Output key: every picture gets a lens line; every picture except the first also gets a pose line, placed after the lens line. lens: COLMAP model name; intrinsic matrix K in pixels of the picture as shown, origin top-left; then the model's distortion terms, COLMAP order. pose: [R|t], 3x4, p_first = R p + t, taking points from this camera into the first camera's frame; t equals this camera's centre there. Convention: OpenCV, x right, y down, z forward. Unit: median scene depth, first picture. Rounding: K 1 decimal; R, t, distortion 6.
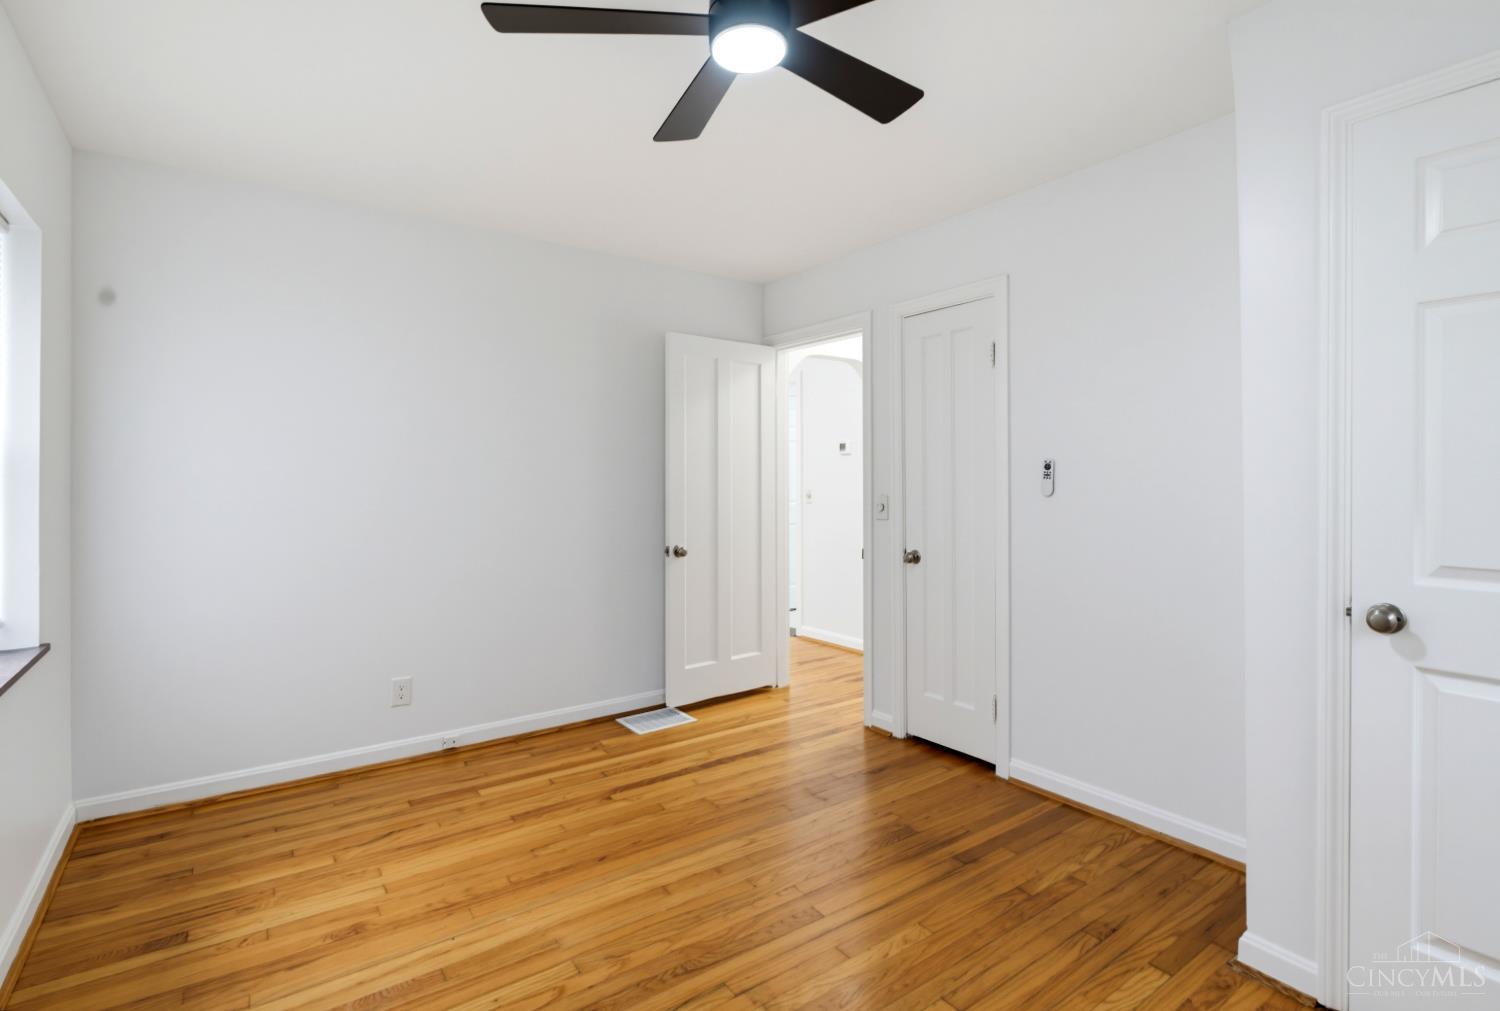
lens RADIAL K [[716.4, 0, 746.4], [0, 716.4, 478.3], [0, 0, 1]] dist [-0.001374, -0.000444]
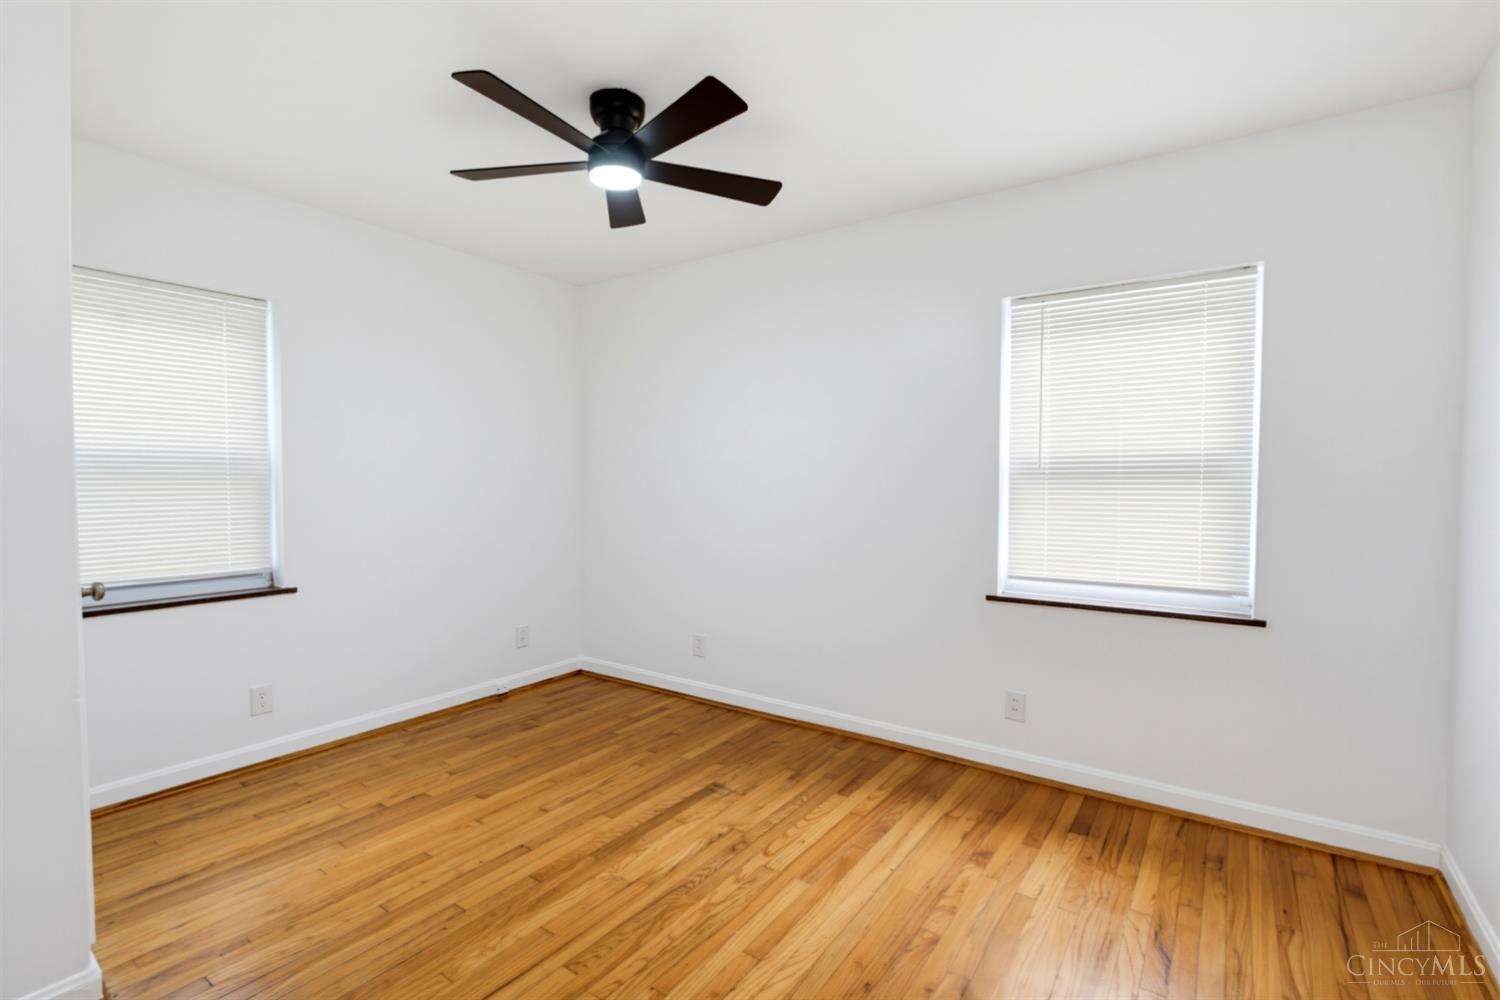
lens RADIAL K [[704.5, 0, 750.0], [0, 704.5, 500.0], [0, 0, 1]] dist [-0.004339, -0.000240]
pose [[-0.944444, 0.003776, -0.328649, 0.153947], [-0.005682, 0.999597, 0.027815, 0.007629], [0.328622, 0.028137, -0.944042, 1.665134]]
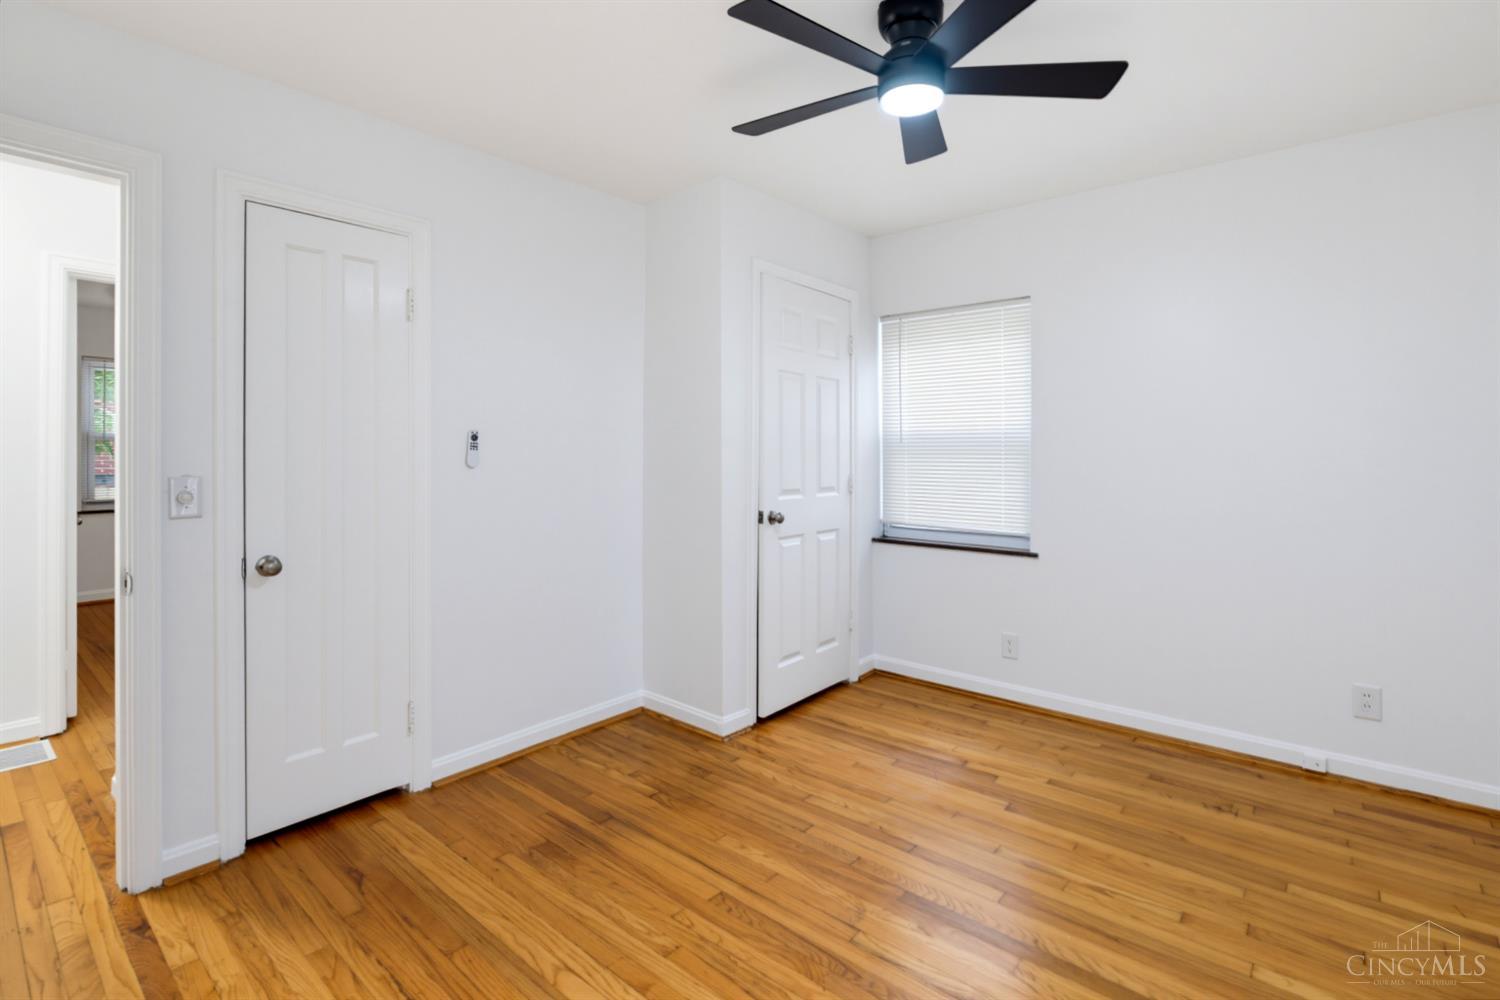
lens RADIAL K [[710.8, 0, 750.9], [0, 710.8, 443.2], [0, 0, 1]] dist [-0.001278, 0.000109]
pose [[-0.228916, 0.008110, 0.973412, -0.764219], [-0.003125, 0.999954, -0.009066, -0.001210], [-0.973441, -0.005118, -0.228880, 1.051966]]
